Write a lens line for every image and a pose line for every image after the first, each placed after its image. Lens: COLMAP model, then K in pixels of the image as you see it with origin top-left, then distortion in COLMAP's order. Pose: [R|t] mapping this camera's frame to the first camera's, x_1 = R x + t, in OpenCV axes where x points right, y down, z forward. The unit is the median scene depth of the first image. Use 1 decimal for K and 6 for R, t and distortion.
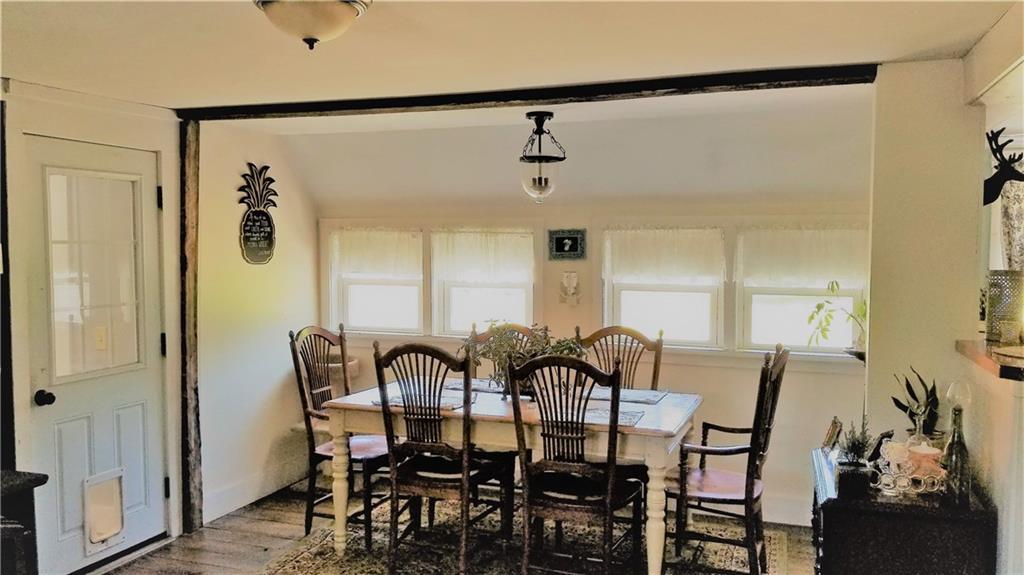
lens RADIAL K [[805.4, 0, 512.6], [0, 805.4, 288.2], [0, 0, 1]] dist [-0.009938, 0.002020]
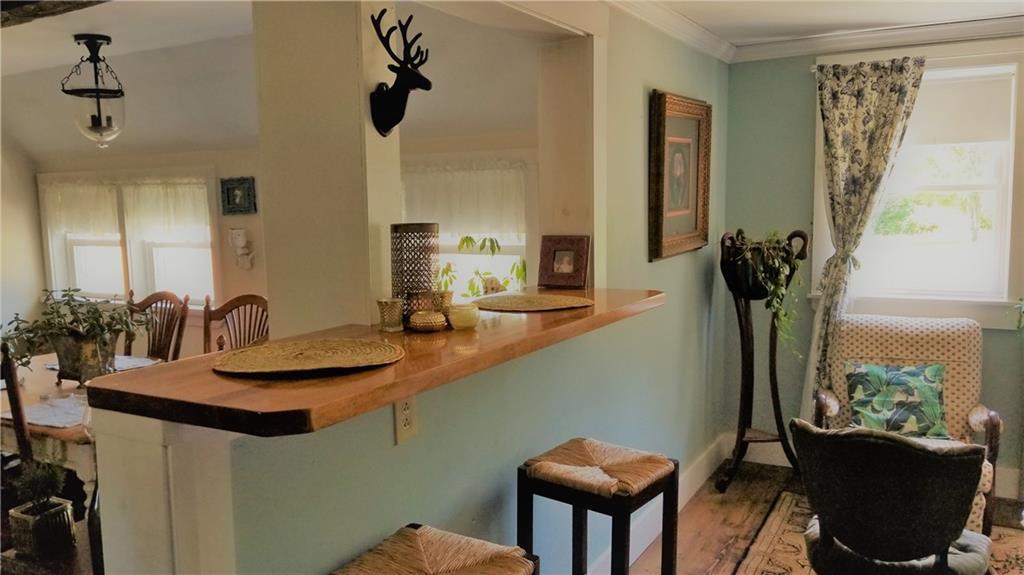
lens RADIAL K [[805.4, 0, 511.2], [0, 805.4, 289.6], [0, 0, 1]] dist [-0.009938, 0.002020]
pose [[0.984398, -0.004650, -0.175897, 0.496367], [0.016122, 0.997829, 0.063848, -0.005484], [0.175218, -0.065688, 0.982336, 0.217348]]
